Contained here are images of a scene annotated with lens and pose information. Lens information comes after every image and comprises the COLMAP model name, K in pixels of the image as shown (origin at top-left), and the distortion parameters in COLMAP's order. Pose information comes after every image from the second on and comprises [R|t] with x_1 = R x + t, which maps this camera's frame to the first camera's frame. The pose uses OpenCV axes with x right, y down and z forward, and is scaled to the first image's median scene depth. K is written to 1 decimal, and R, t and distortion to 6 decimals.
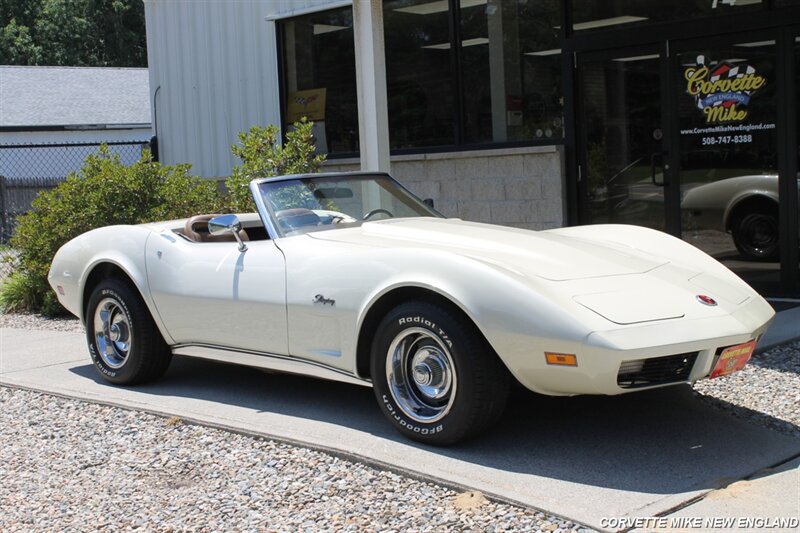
lens RADIAL K [[1177.5, 0, 402.5], [0, 1177.5, 265.0], [0, 0, 1]] dist [-0.031888, 0.000000]
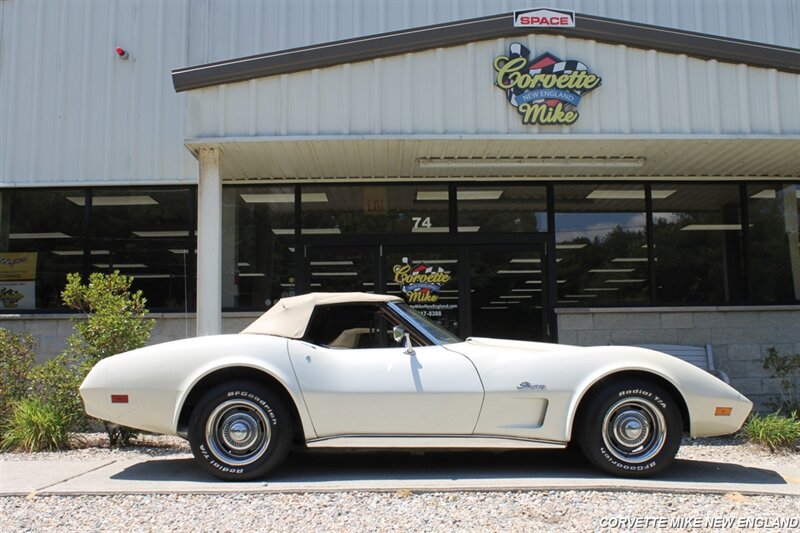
lens RADIAL K [[856.9, 0, 405.8], [0, 856.9, 268.5], [0, 0, 1]] dist [-0.086167, 0.000000]
pose [[0.702017, 0.112765, 0.703176, -0.534702], [0.035569, 0.980600, -0.192765, 0.050280], [-0.711271, 0.160336, 0.684387, 0.247718]]
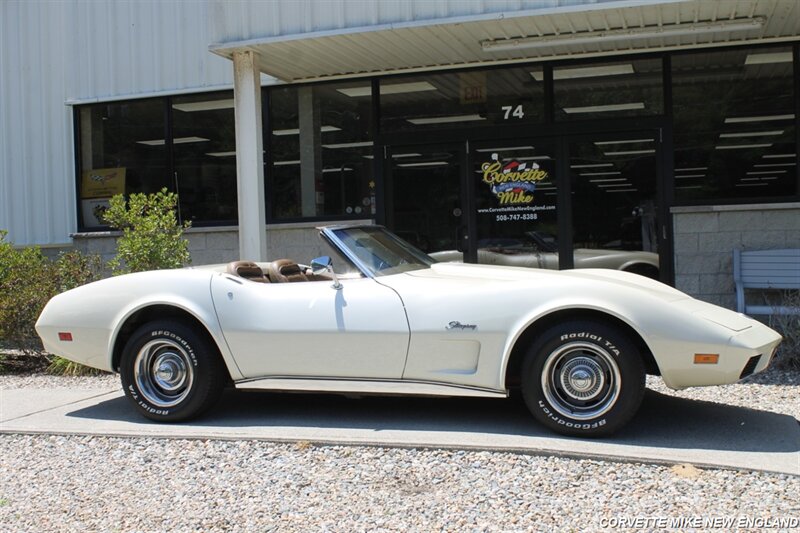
lens RADIAL K [[946.2, 0, 407.4], [0, 946.2, 268.8], [0, 0, 1]] dist [-0.071055, 0.000000]
pose [[0.884584, 0.006833, 0.466331, -0.336566], [0.028522, 0.997229, -0.068715, 0.022201], [-0.465508, 0.074085, 0.881938, 0.117598]]
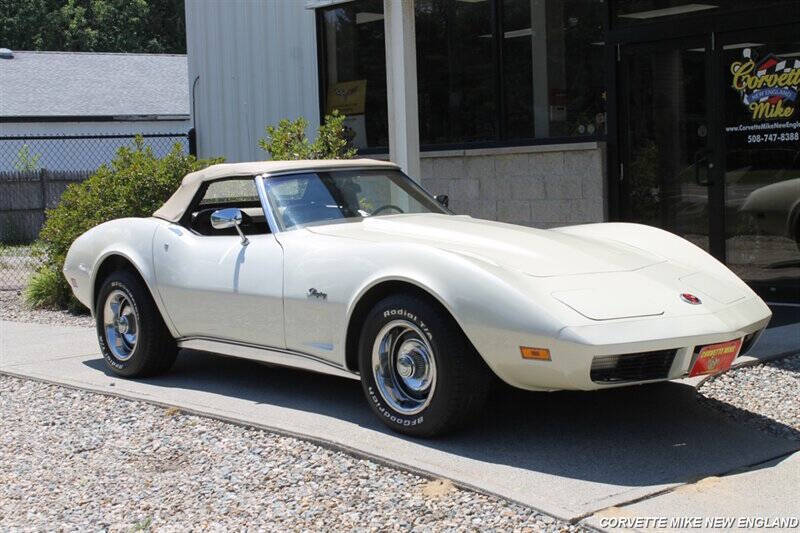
lens RADIAL K [[1292.7, 0, 397.4], [0, 1292.7, 268.0], [0, 0, 1]] dist [-0.002805, 0.000000]
pose [[0.997515, 0.015914, -0.068632, 0.047483], [-0.016104, 0.999868, -0.002218, 0.005907], [0.068588, 0.003318, 0.997640, -0.062370]]
